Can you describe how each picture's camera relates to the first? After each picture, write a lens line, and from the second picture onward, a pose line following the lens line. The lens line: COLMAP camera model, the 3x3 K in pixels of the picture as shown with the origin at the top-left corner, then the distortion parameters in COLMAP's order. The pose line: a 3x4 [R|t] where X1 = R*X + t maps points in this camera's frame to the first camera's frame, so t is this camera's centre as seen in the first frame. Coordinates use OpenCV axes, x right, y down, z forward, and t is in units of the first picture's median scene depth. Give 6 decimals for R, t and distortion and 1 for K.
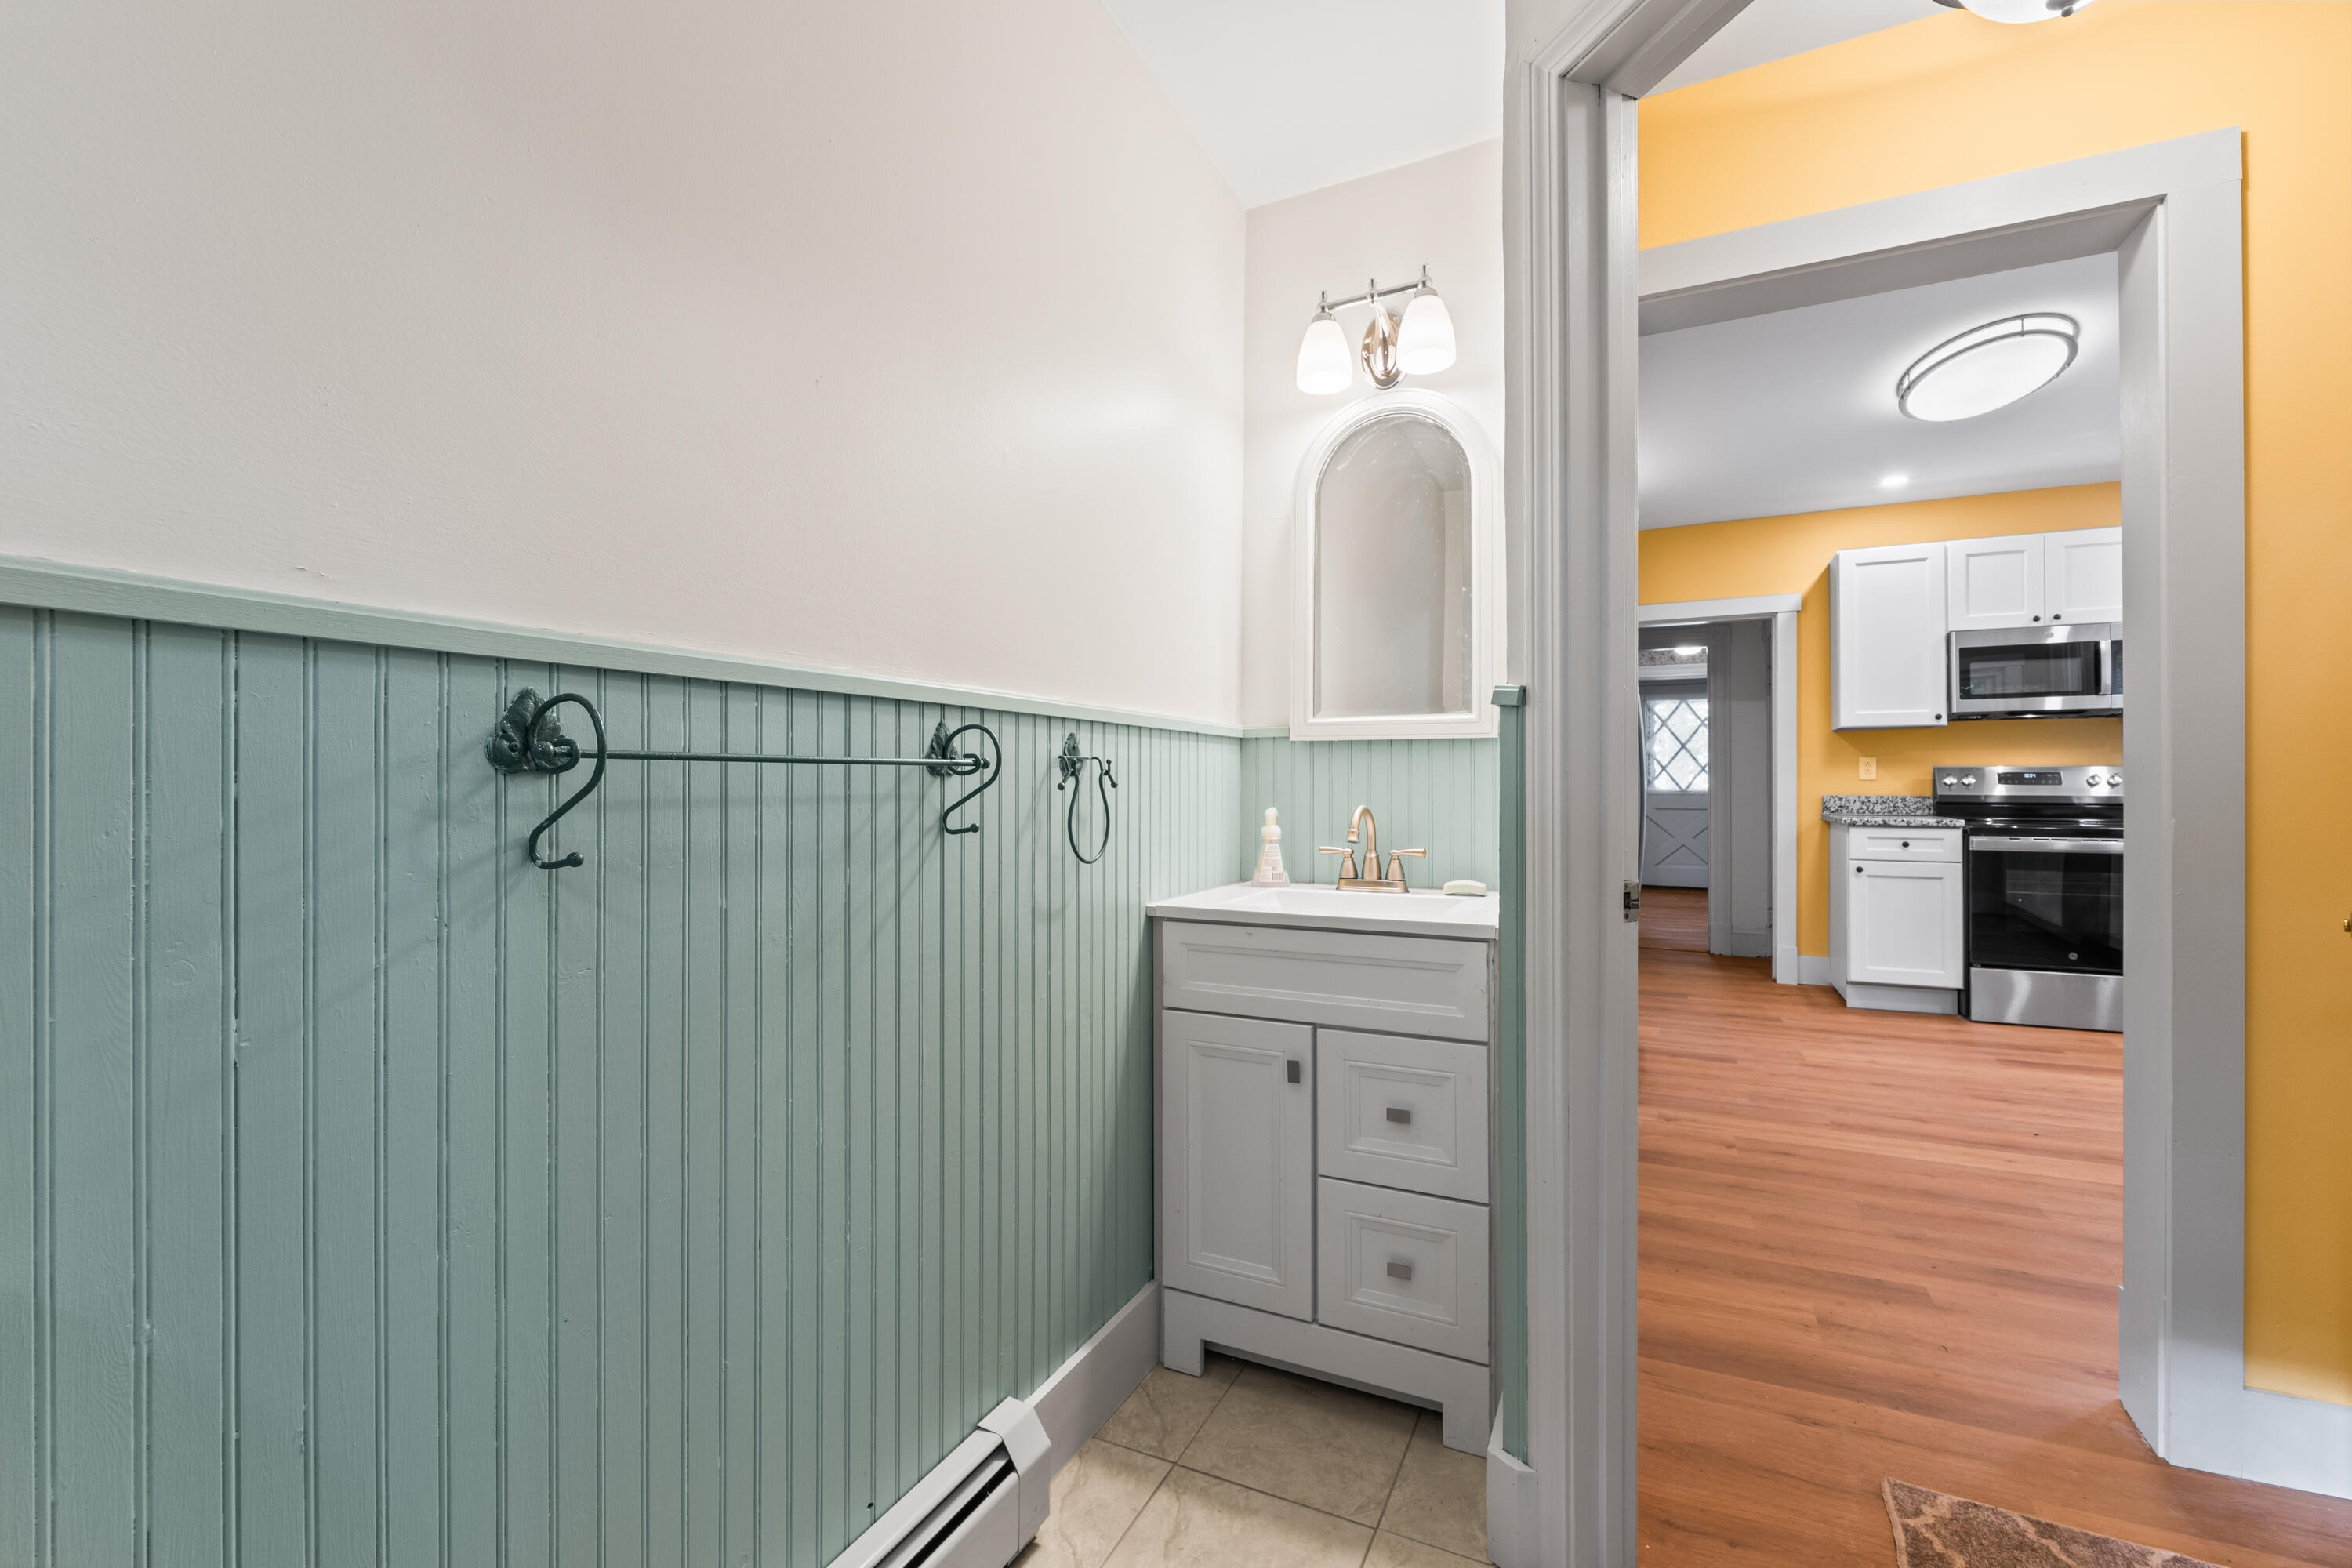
lens RADIAL K [[1000.3, 0, 1189.7], [0, 1000.3, 764.5], [0, 0, 1]] dist [-0.001731, -0.000395]
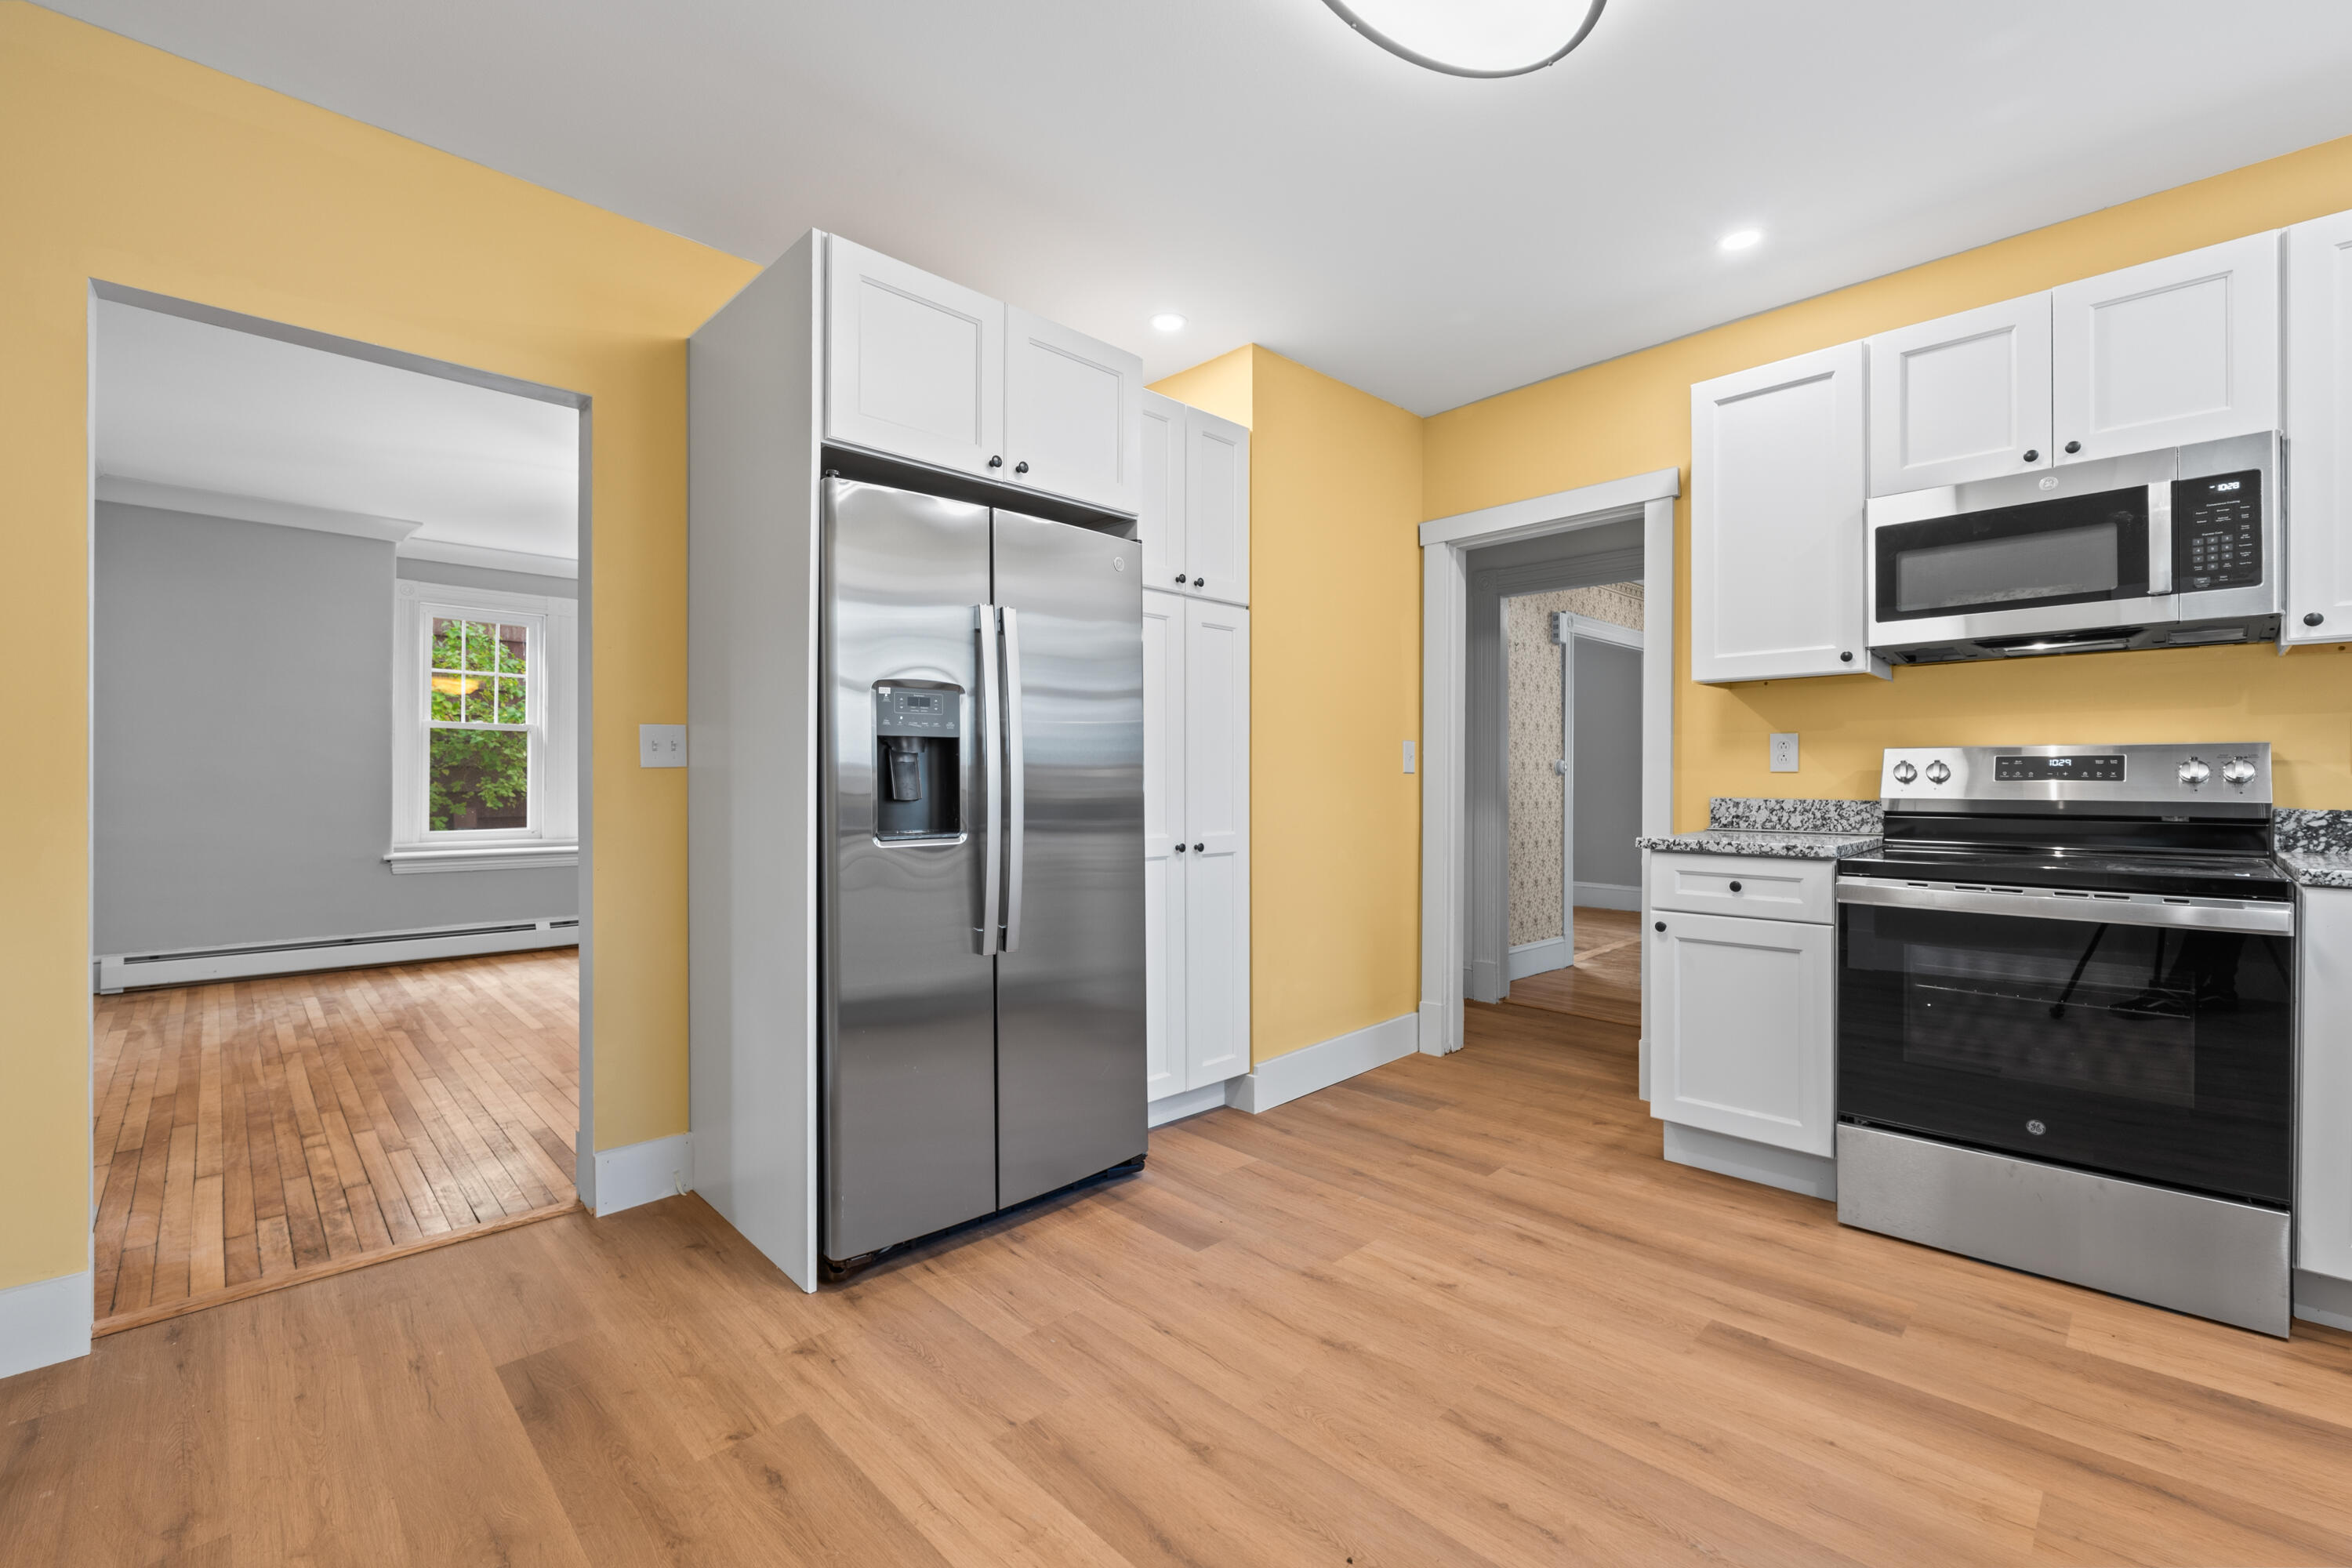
lens RADIAL K [[1000.3, 0, 1189.7], [0, 1000.3, 764.5], [0, 0, 1]] dist [-0.001731, -0.000395]
pose [[0.938705, -0.002056, -0.344716, 0.619533], [0.002978, 0.999993, 0.002144, 0.009758], [0.344709, -0.003039, 0.938705, 0.369922]]
